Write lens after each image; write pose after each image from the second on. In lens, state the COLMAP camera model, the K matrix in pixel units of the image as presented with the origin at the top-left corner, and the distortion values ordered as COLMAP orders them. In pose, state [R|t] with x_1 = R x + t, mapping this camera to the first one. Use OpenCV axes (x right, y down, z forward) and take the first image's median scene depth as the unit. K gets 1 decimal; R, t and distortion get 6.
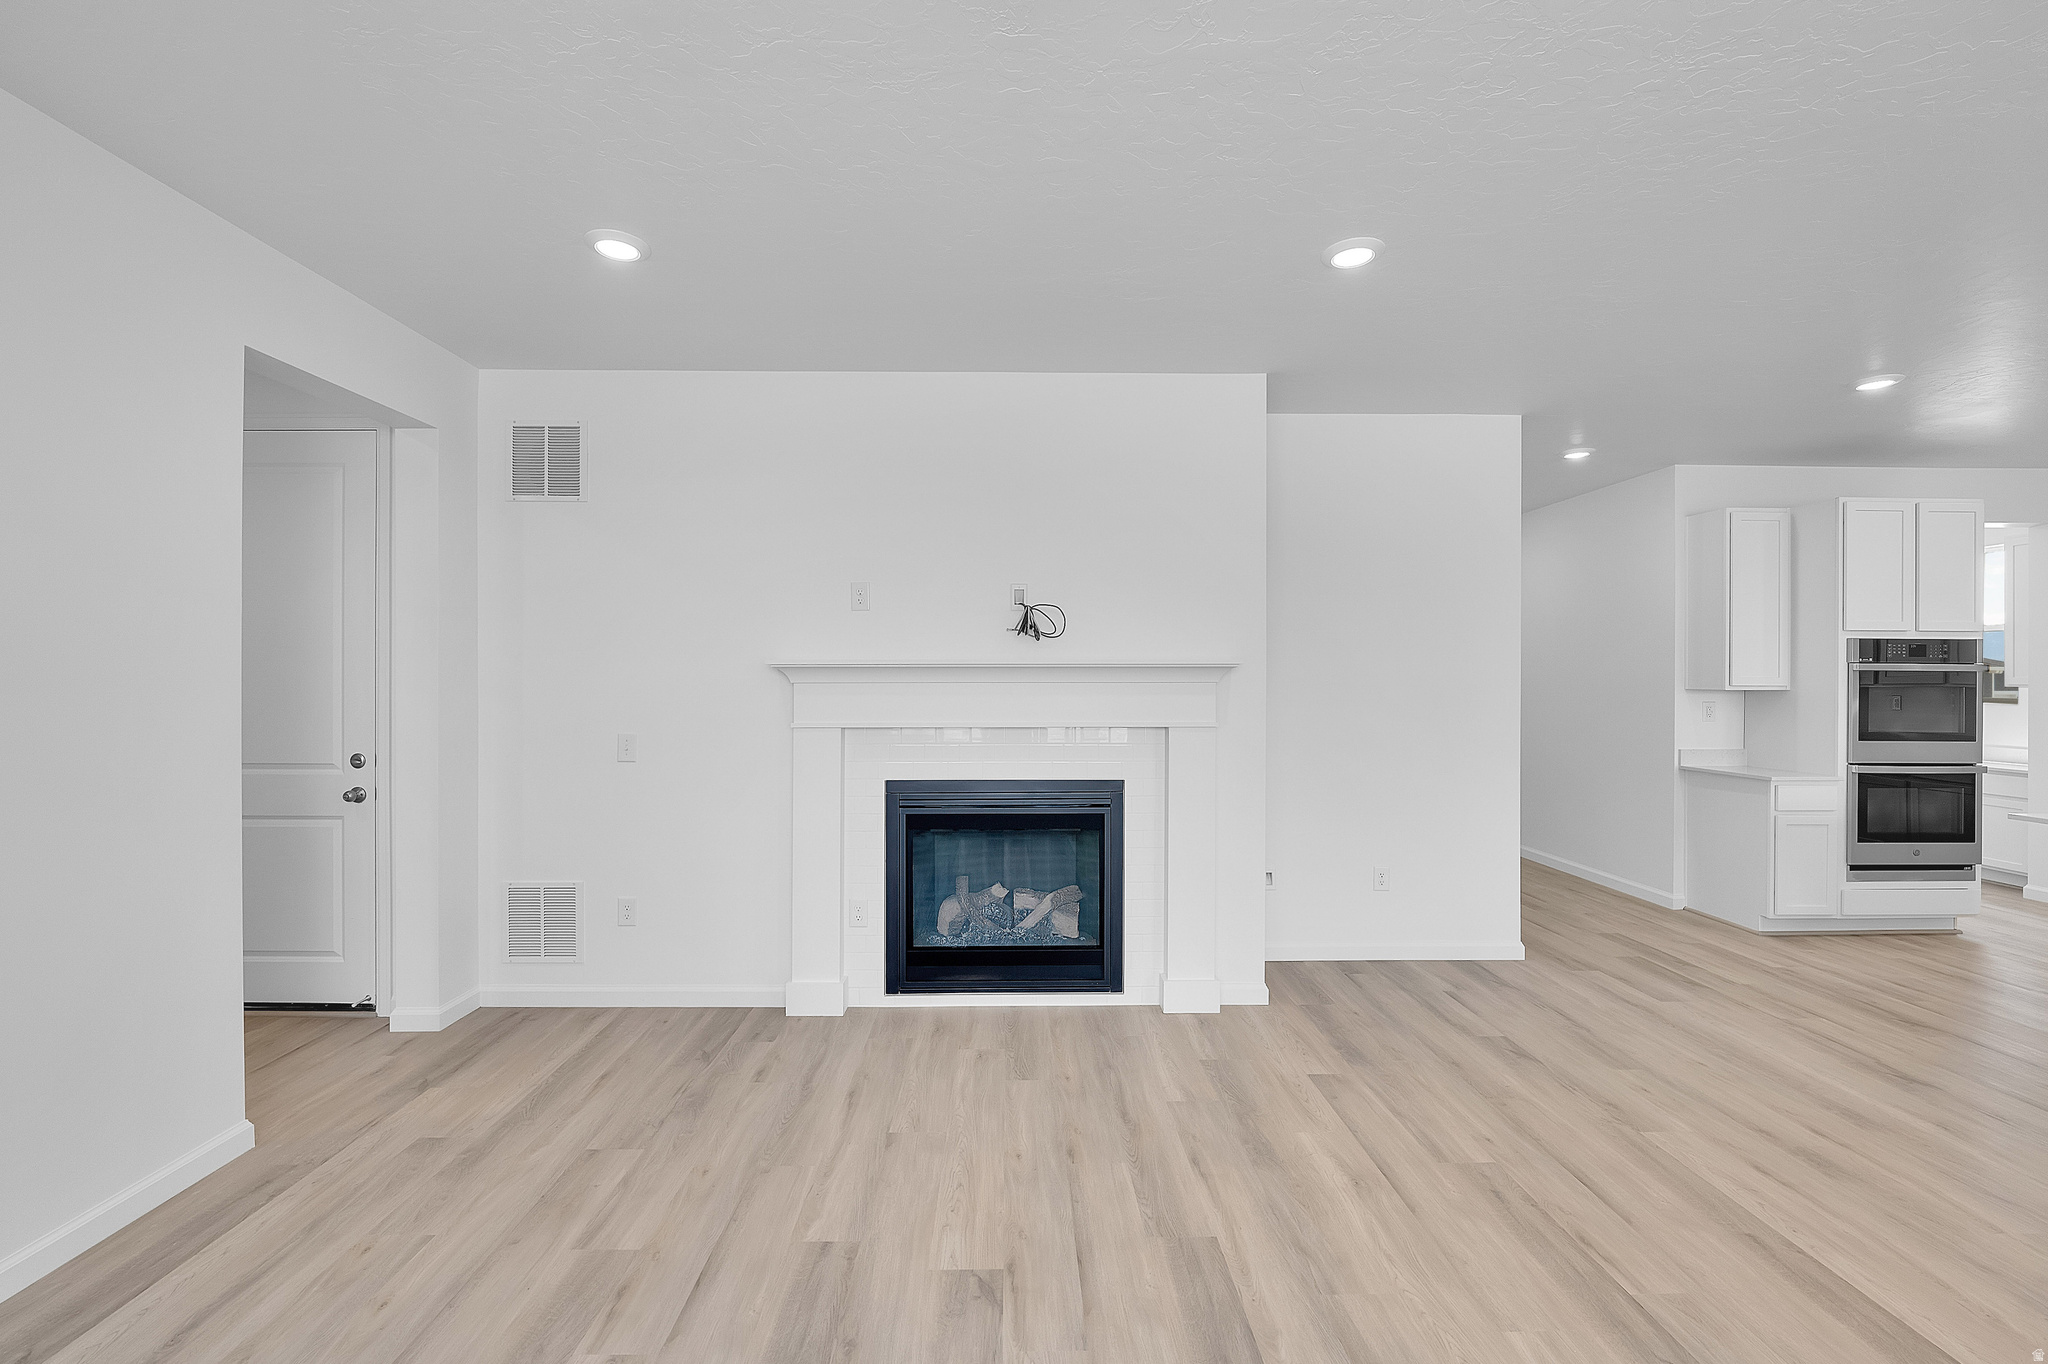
lens RADIAL K [[853.6, 0, 1025.2], [0, 853.6, 680.4], [0, 0, 1]] dist [-0.005455, -0.000896]
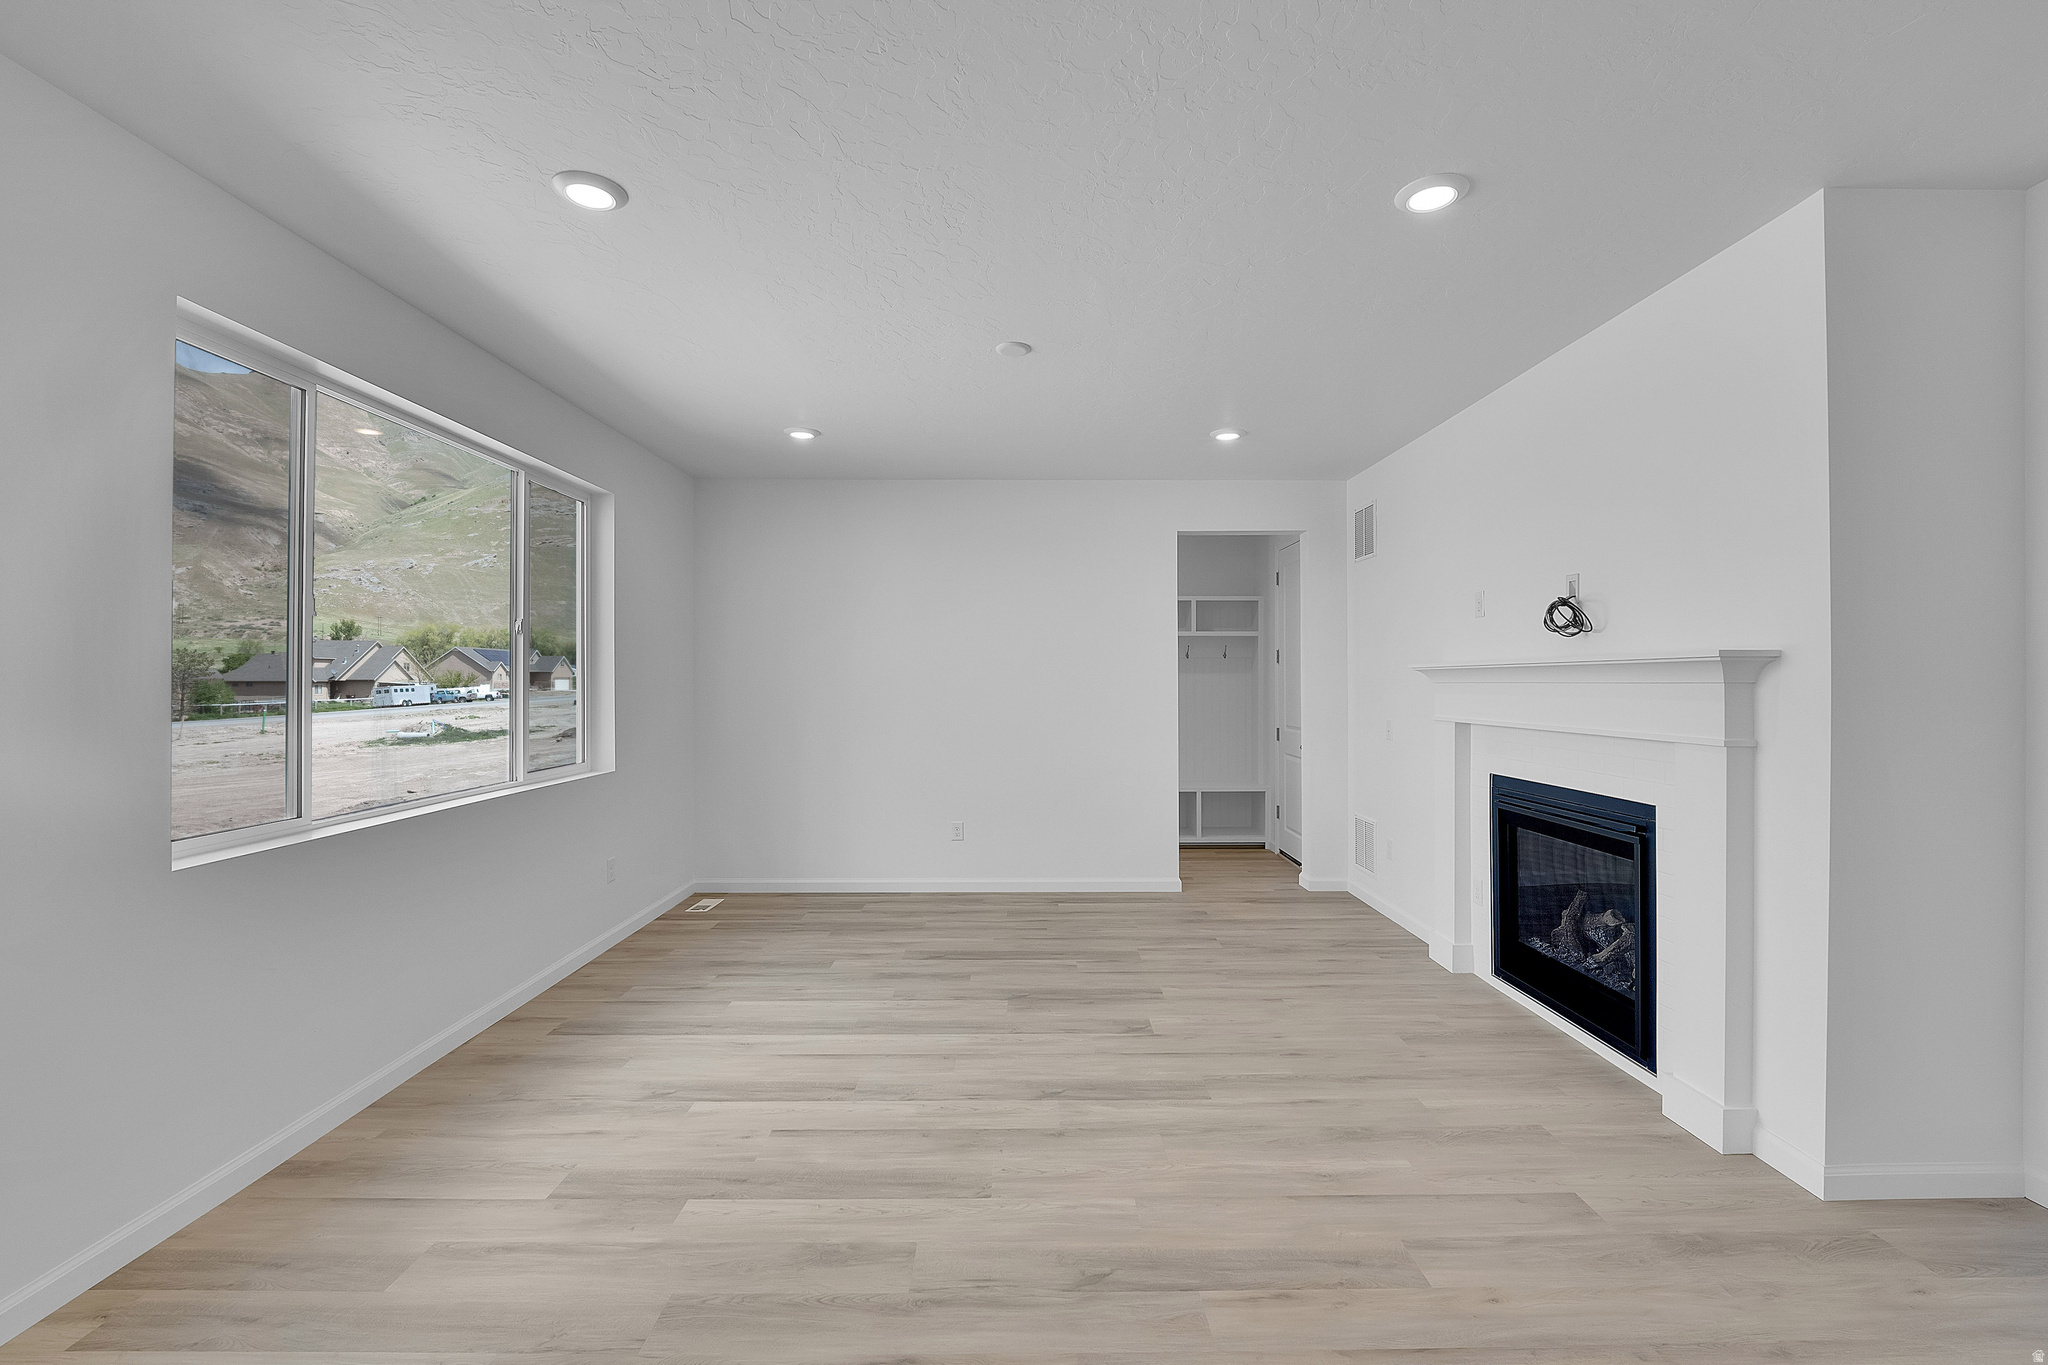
lens RADIAL K [[853.6, 0, 1019.6], [0, 853.6, 681.8], [0, 0, 1]] dist [-0.005455, -0.000896]
pose [[-0.026725, -0.006240, -0.999623, 1.299977], [-0.000246, 0.999981, -0.006236, 0.013100], [0.999643, 0.000079, -0.026726, 0.617173]]
